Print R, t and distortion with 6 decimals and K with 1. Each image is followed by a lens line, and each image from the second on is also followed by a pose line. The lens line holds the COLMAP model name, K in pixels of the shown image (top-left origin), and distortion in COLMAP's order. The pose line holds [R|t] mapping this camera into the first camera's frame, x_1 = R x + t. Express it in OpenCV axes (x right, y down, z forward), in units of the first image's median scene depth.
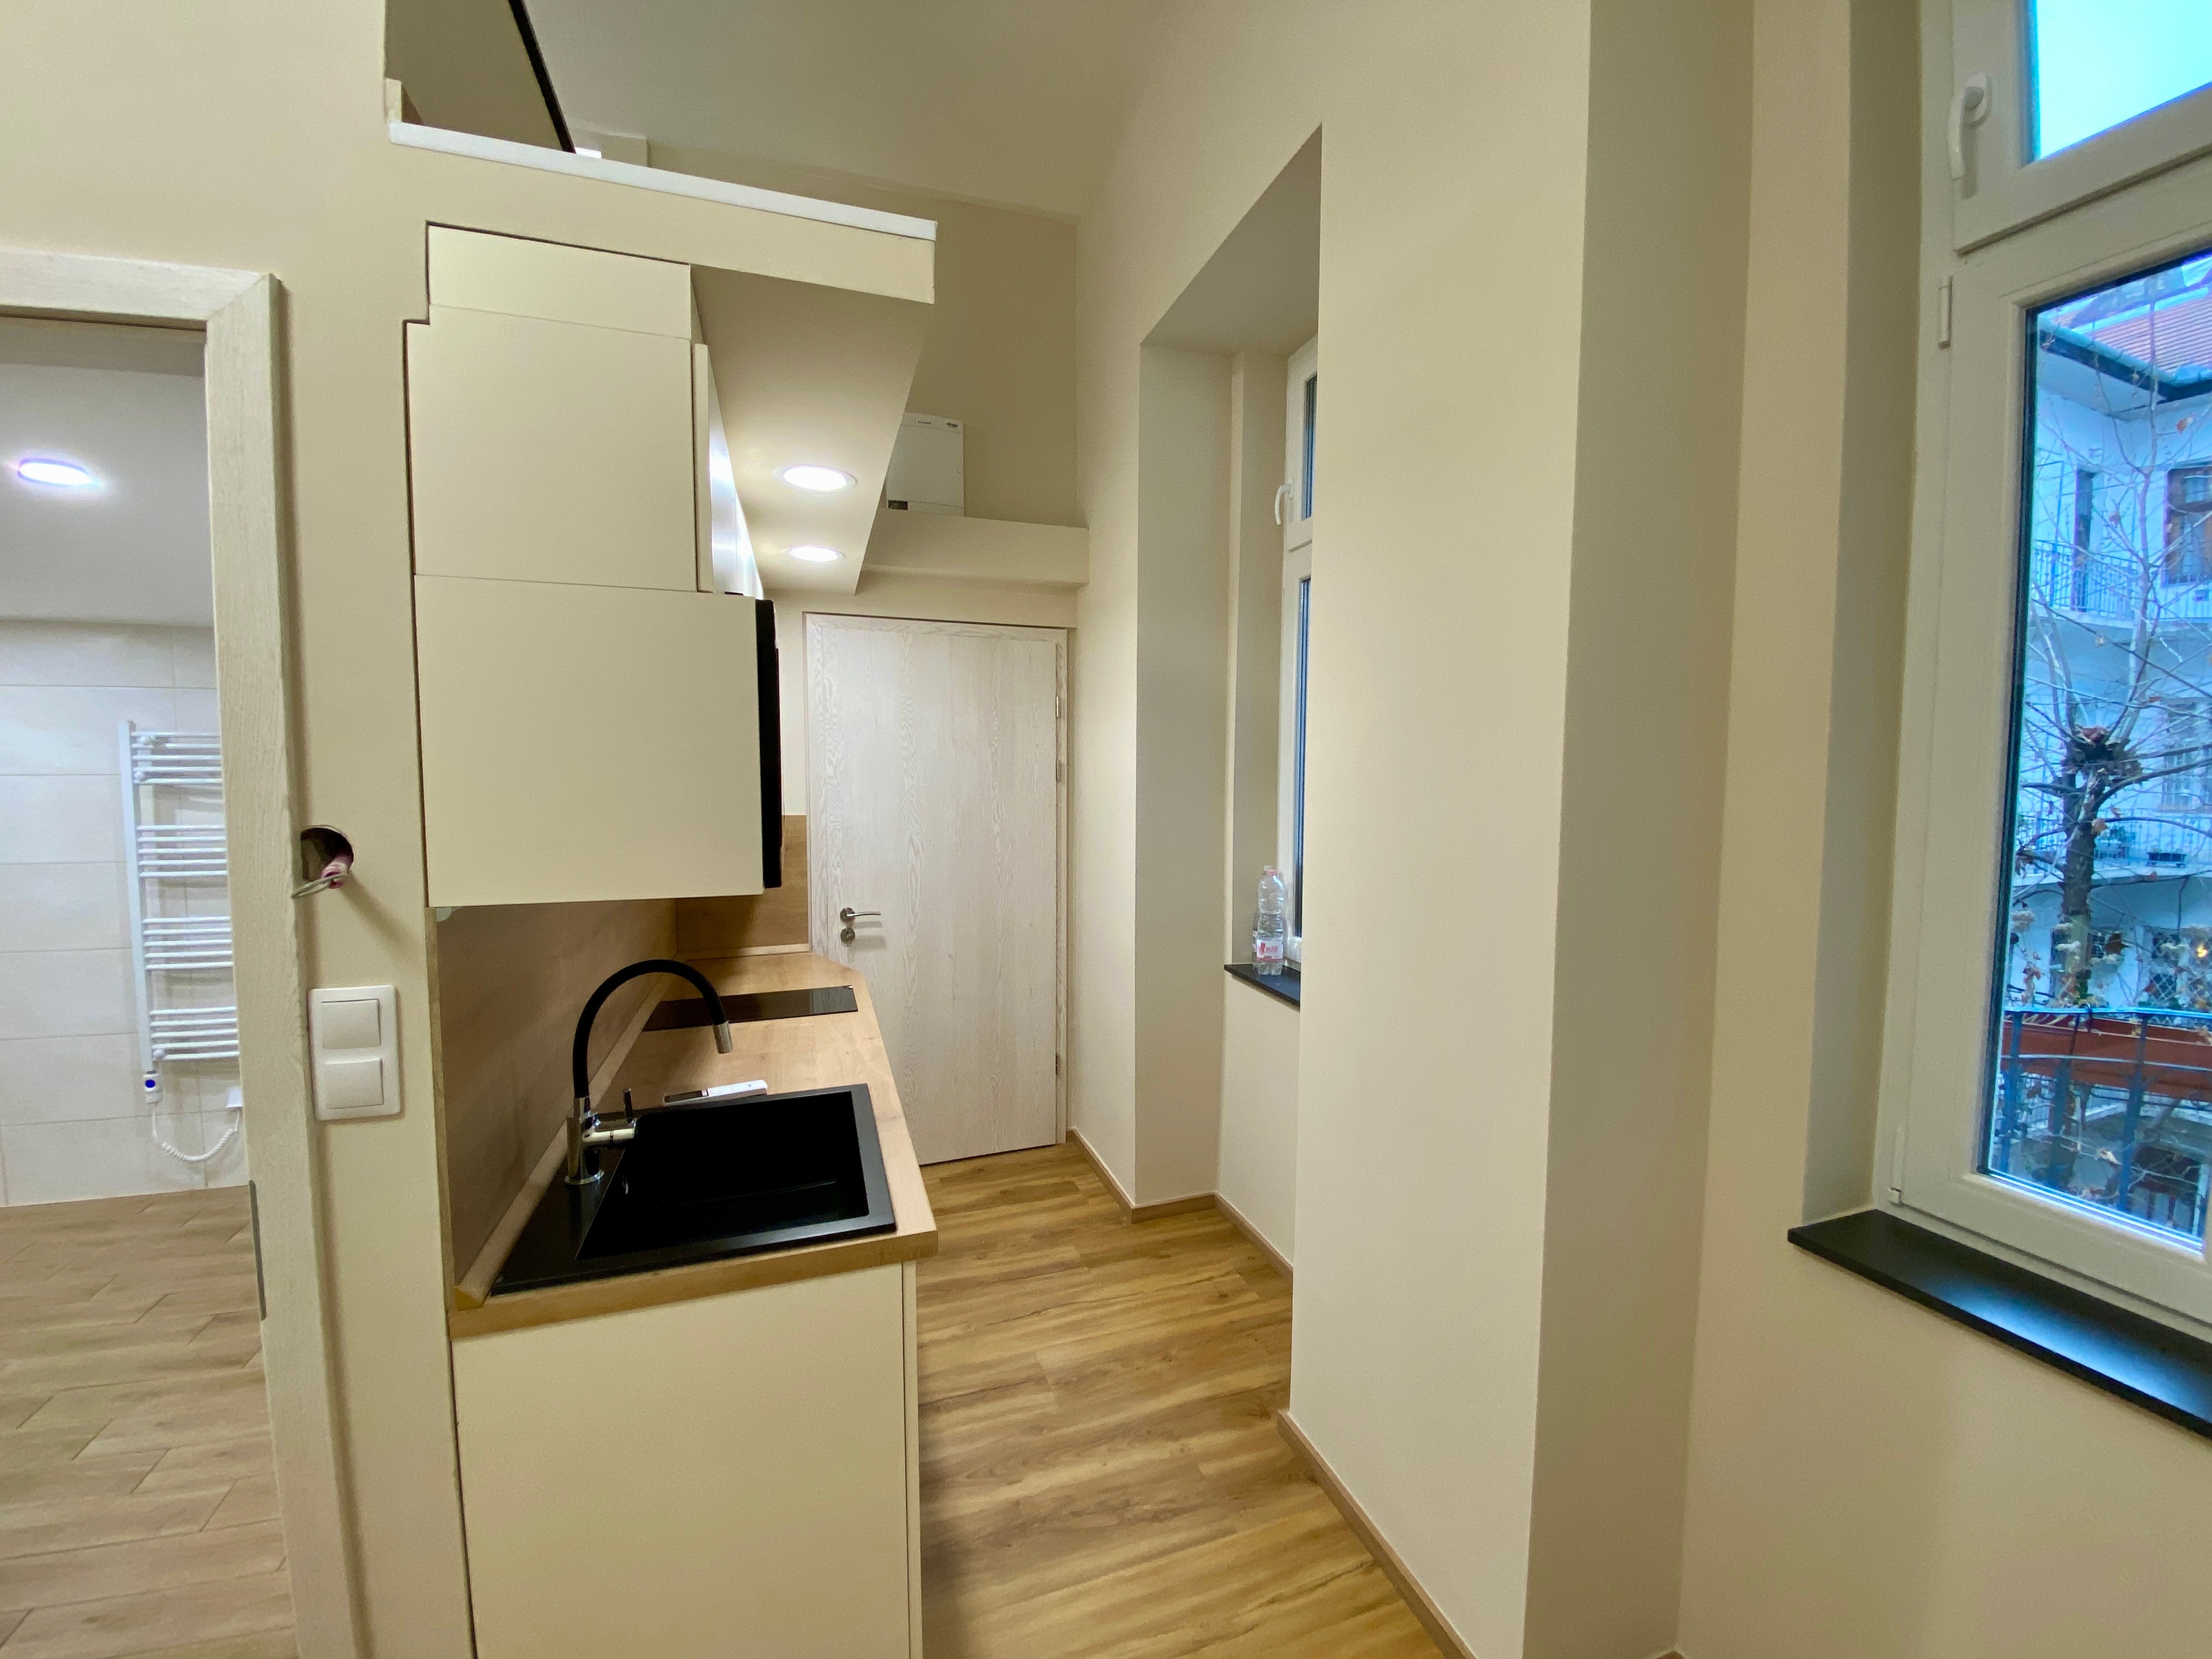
lens RADIAL K [[896.6, 0, 1103.1], [0, 896.6, 817.9], [0, 0, 1]] dist [0.003978, -0.011948]
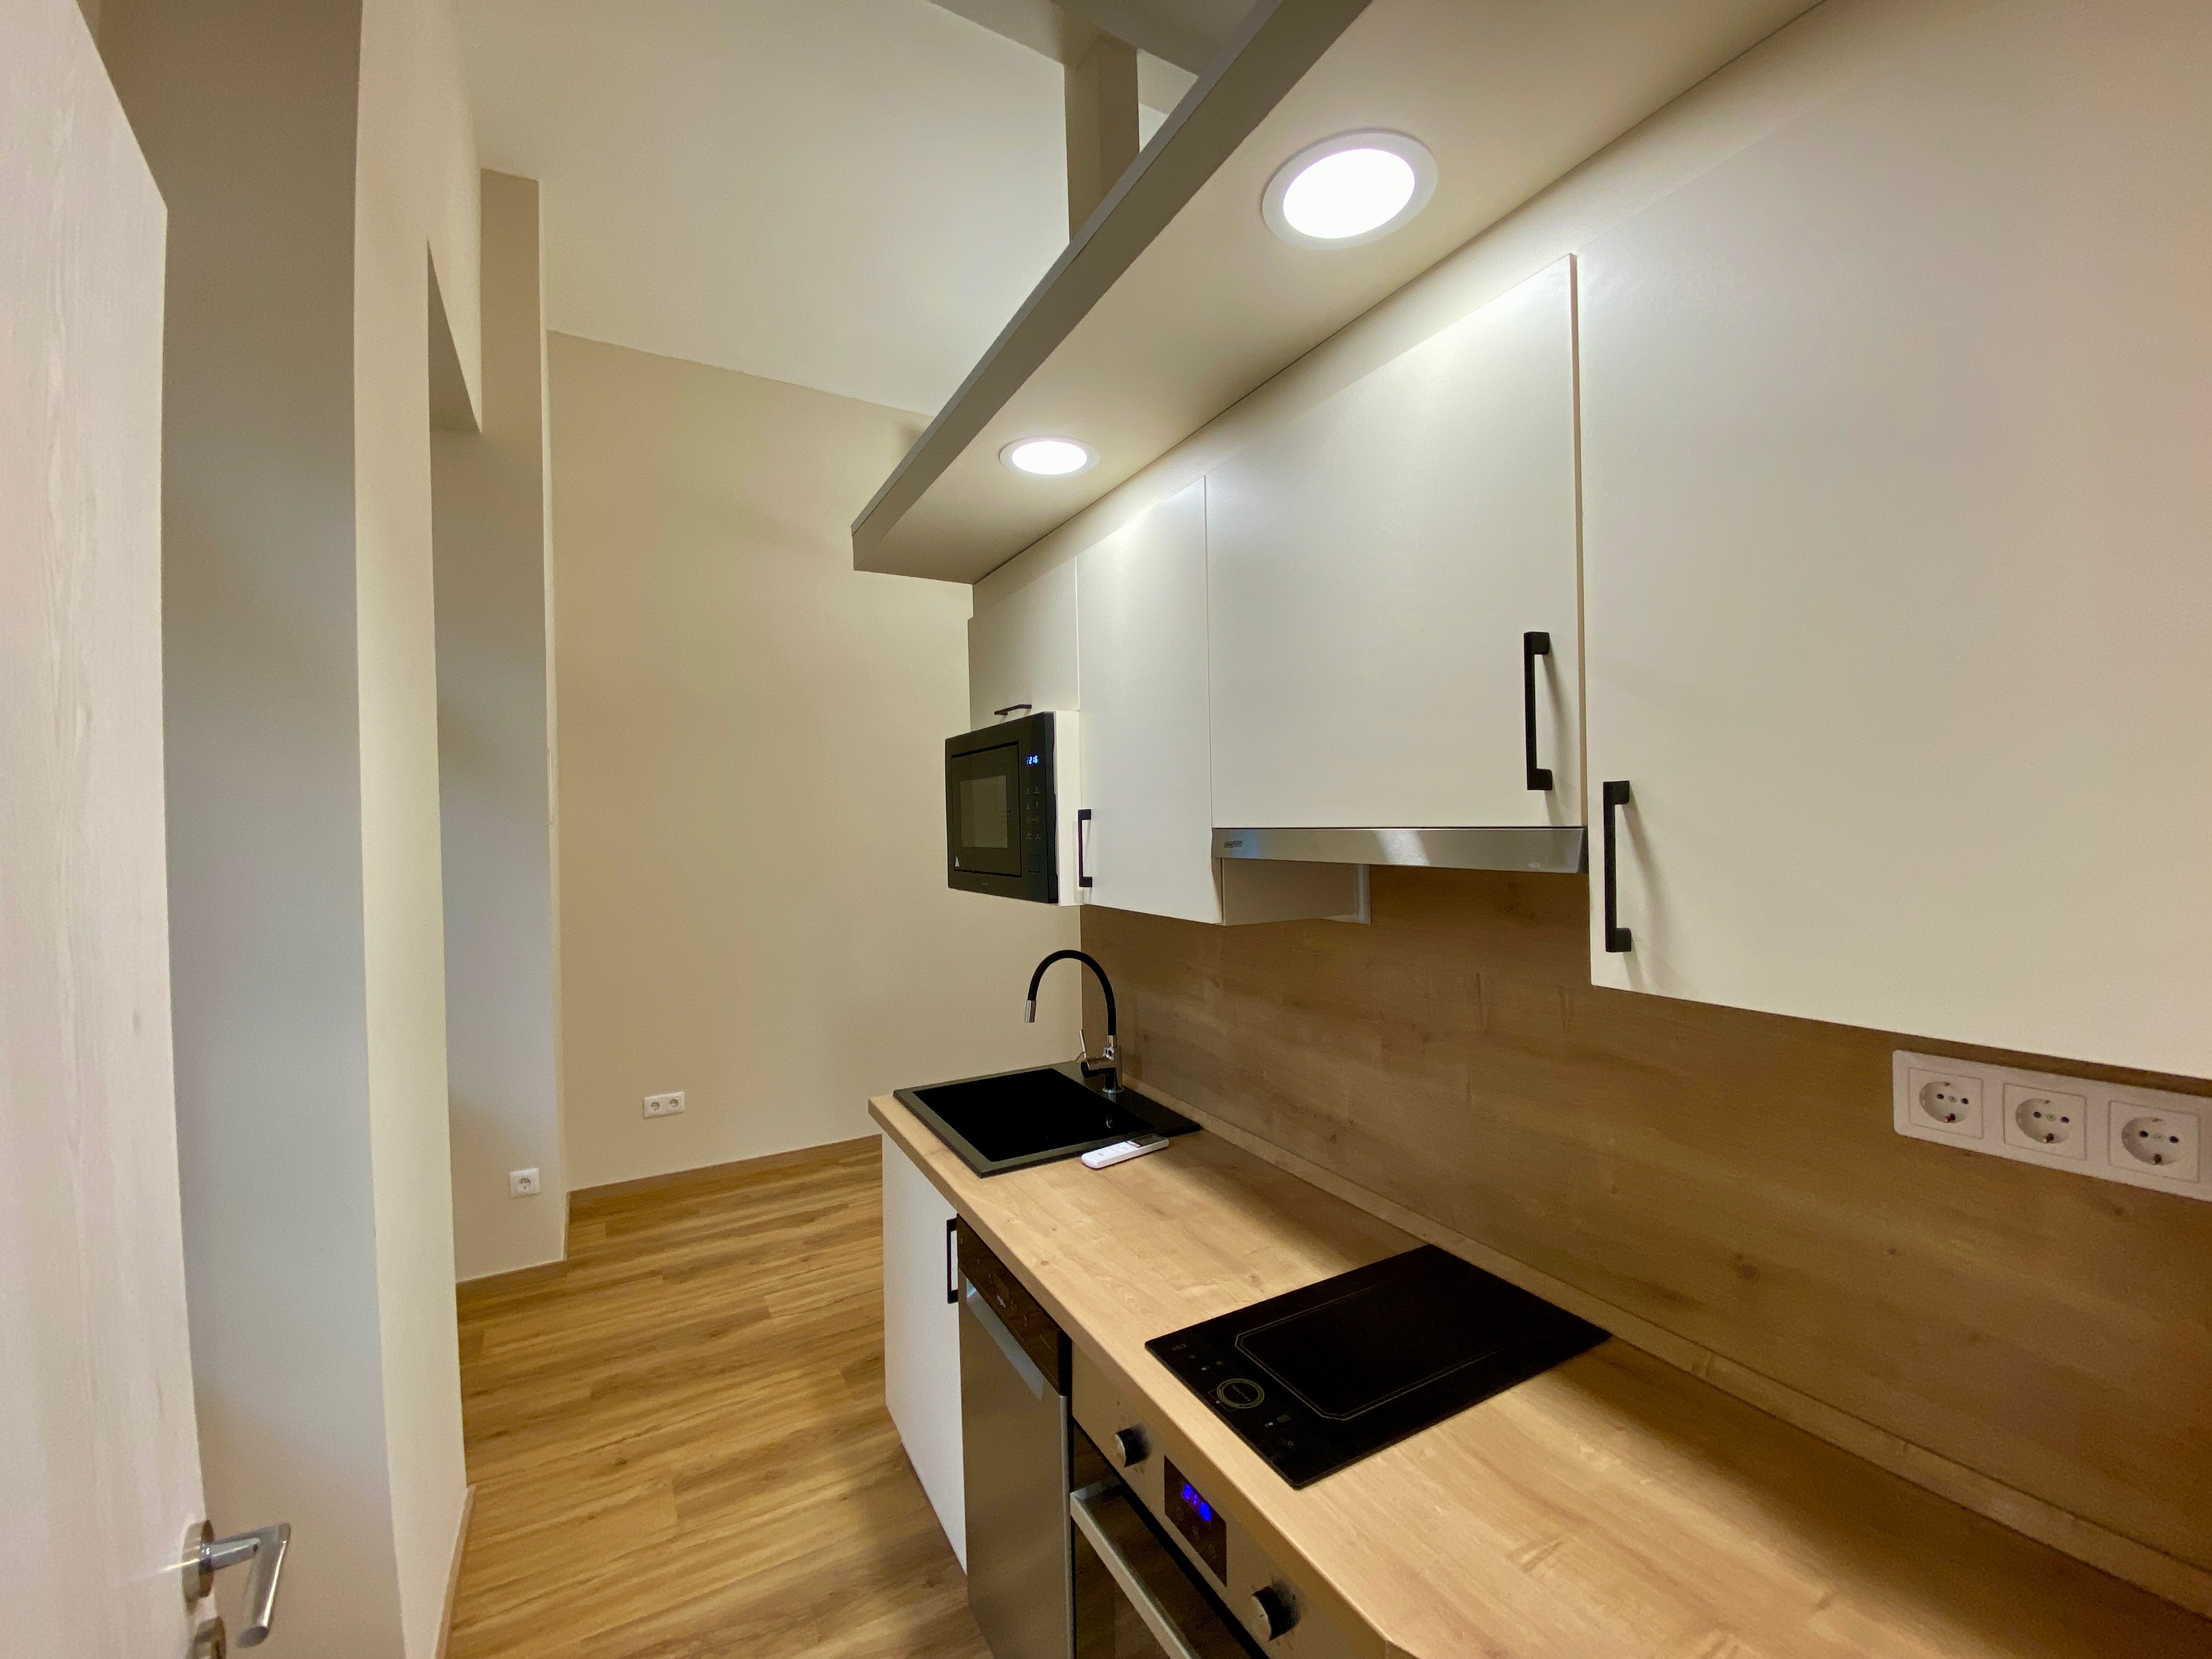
lens RADIAL K [[896.6, 0, 1105.4], [0, 896.6, 826.1], [0, 0, 1]] dist [0.003978, -0.011948]
pose [[-0.984212, 0.014989, -0.176355, -0.408573], [0.004726, 0.998278, 0.058469, -0.185075], [0.176928, 0.056713, -0.982589, 3.329151]]
